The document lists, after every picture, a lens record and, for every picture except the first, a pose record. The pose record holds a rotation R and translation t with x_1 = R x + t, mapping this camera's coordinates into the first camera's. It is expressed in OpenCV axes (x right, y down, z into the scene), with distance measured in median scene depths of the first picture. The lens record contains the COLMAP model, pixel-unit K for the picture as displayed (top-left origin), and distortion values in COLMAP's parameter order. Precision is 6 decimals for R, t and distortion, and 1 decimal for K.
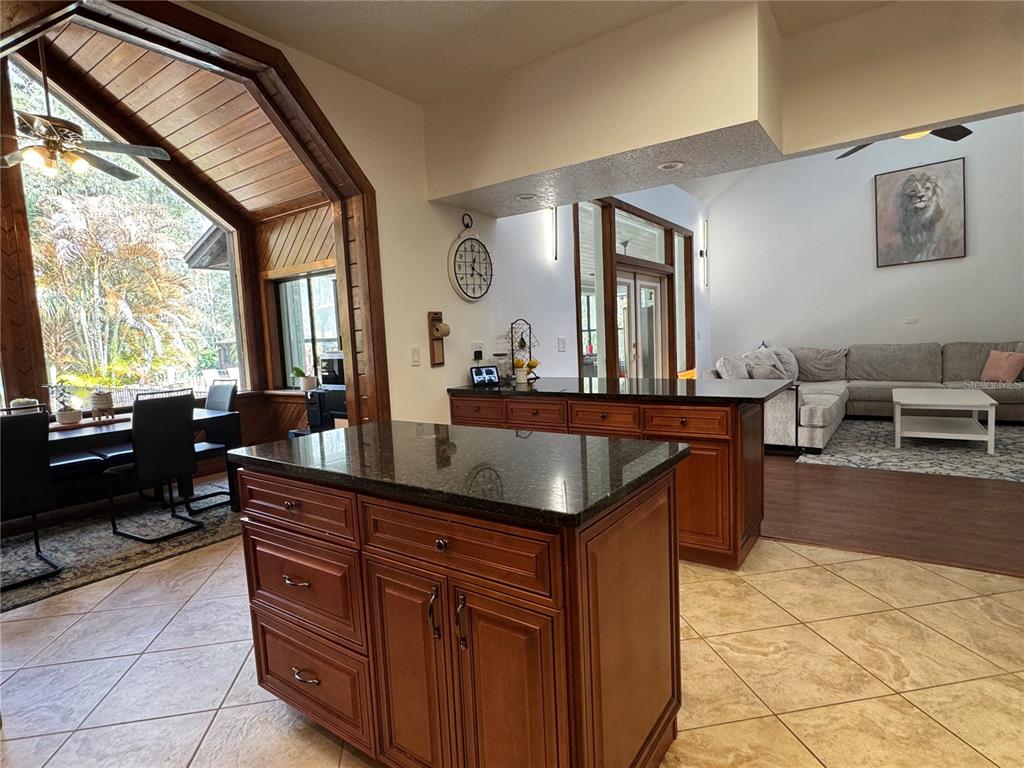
lens RADIAL K [[540.8, 0, 490.7], [0, 540.8, 398.3], [0, 0, 1]] dist [-0.004870, 0.000294]
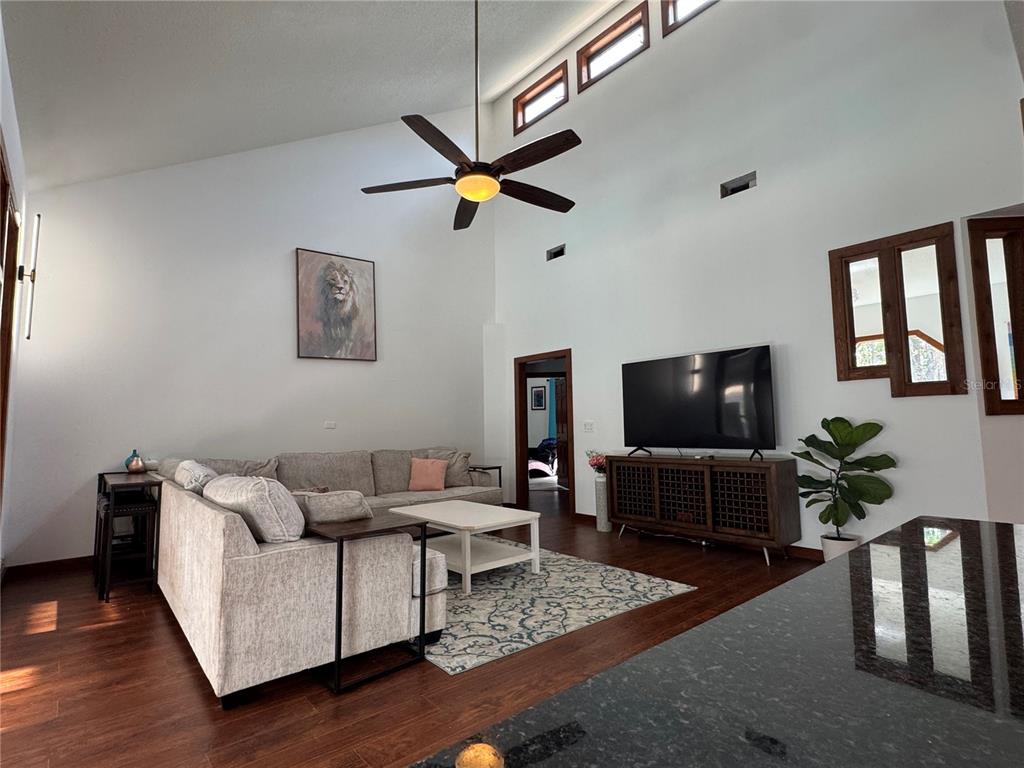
lens RADIAL K [[516.7, 0, 512.2], [0, 516.7, 385.9], [0, 0, 1]] dist [-0.005056, 0.000878]
pose [[0.225135, 0.127591, 0.965937, 0.052537], [0.112572, 0.981343, -0.155863, -0.047891], [-0.967803, 0.143828, 0.206571, 0.568207]]
